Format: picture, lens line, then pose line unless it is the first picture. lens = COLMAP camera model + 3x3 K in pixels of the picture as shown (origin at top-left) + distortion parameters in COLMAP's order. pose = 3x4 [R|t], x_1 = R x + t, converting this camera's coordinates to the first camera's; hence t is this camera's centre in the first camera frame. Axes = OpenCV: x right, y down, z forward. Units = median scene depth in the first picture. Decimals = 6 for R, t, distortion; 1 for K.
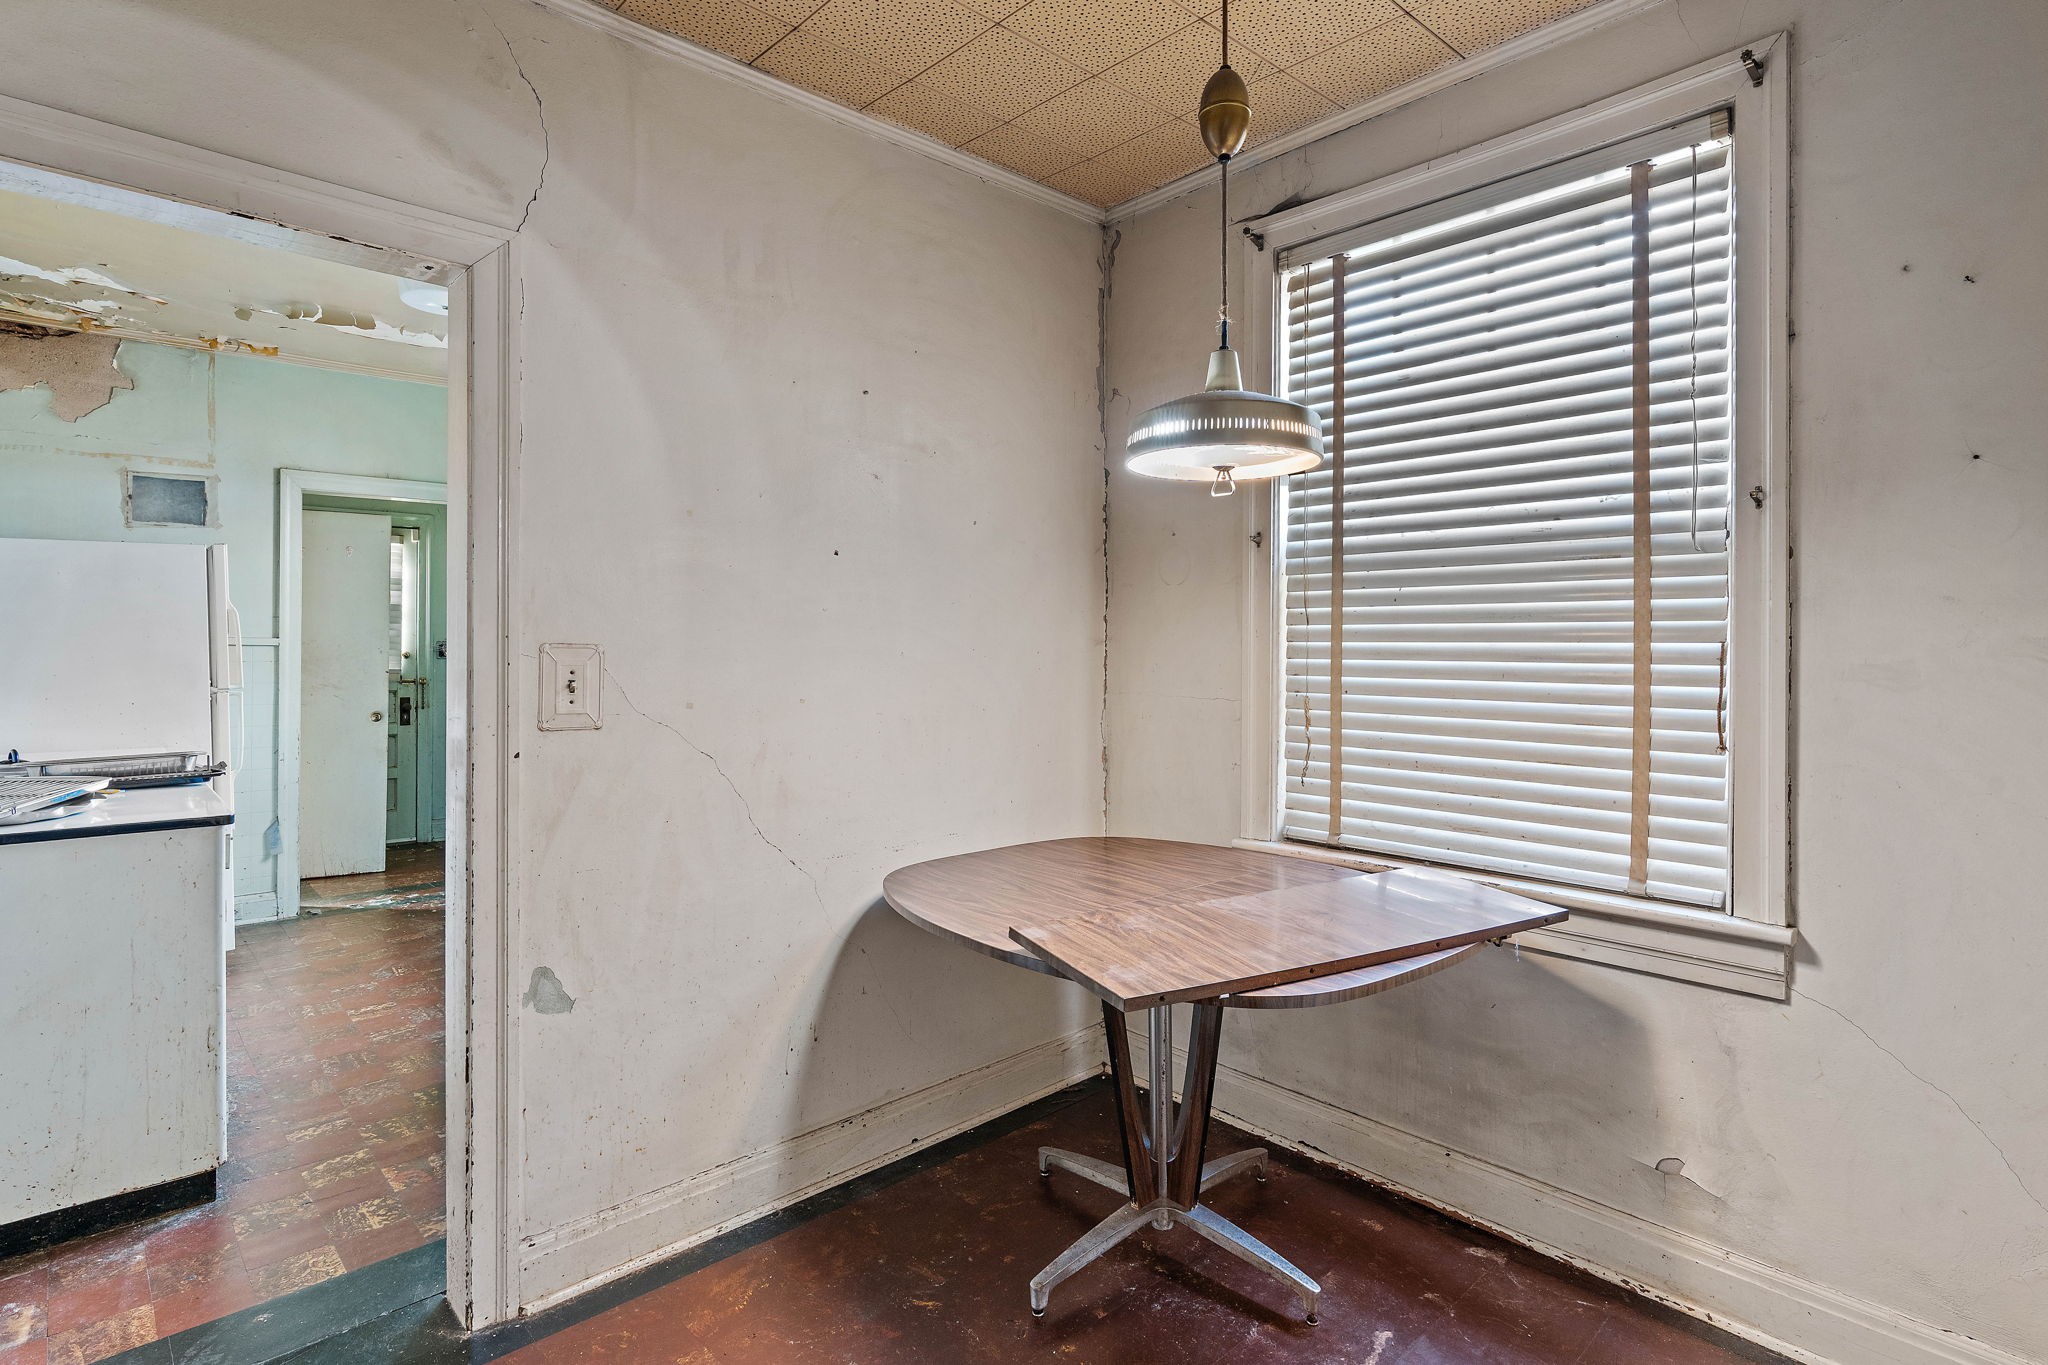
lens RADIAL K [[1024.0, 0, 1024.8], [0, 1024.0, 632.6], [0, 0, 1]] dist [0.000321, 0.000672]
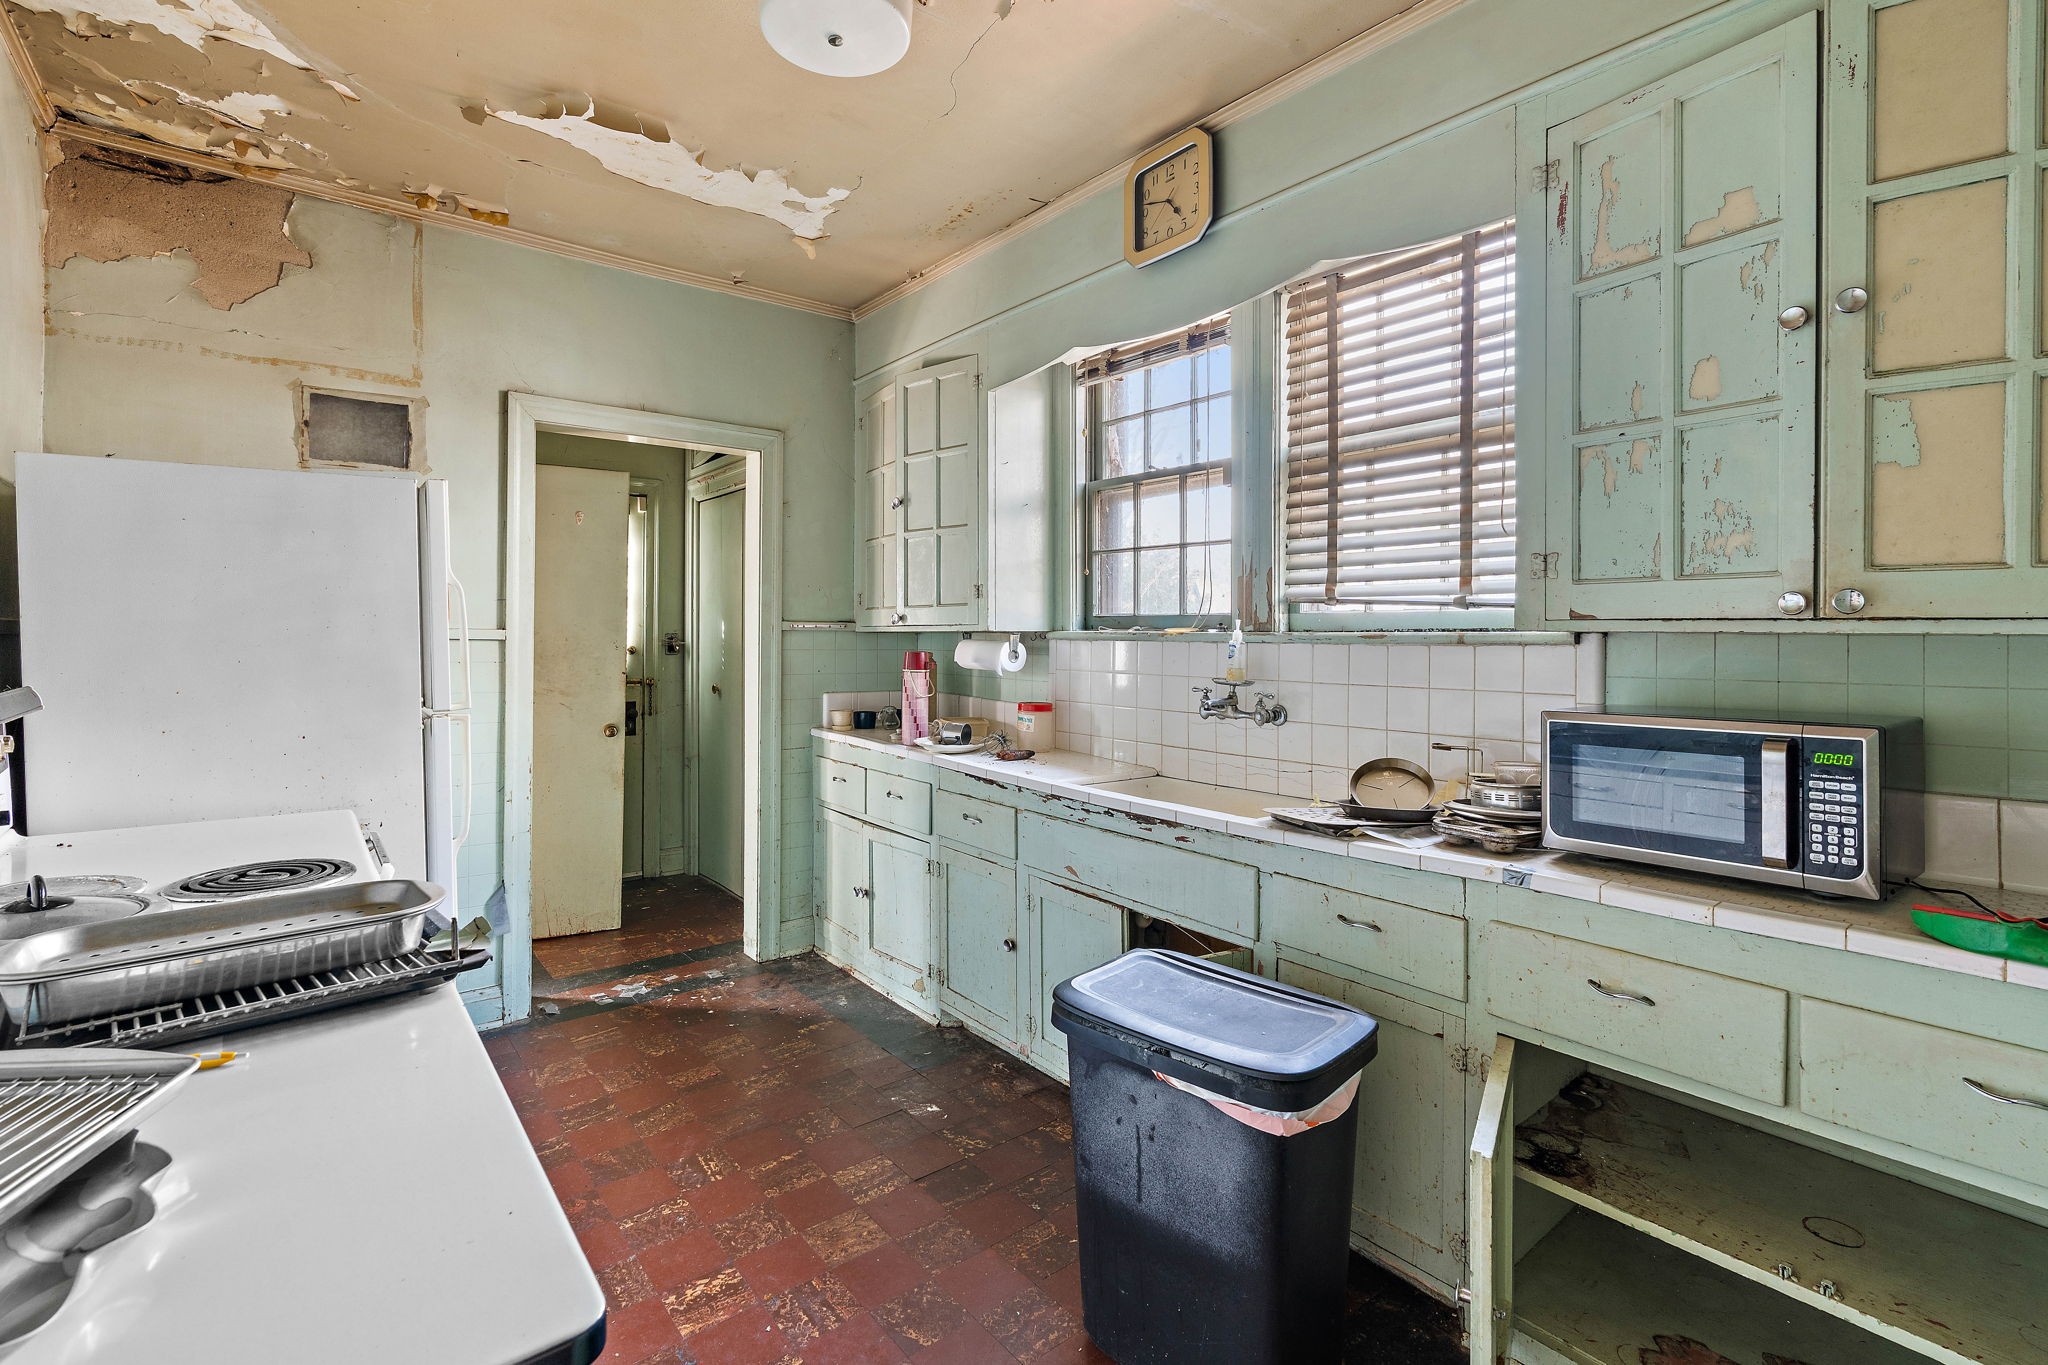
lens RADIAL K [[919.2, 0, 1027.3], [0, 919.2, 625.1], [0, 0, 1]] dist [-0.002277, 0.000035]
pose [[0.997915, 0.002132, -0.064508, -0.343638], [-0.002108, 0.999998, 0.000453, 0.001313], [0.064509, -0.000316, 0.997917, 0.408417]]
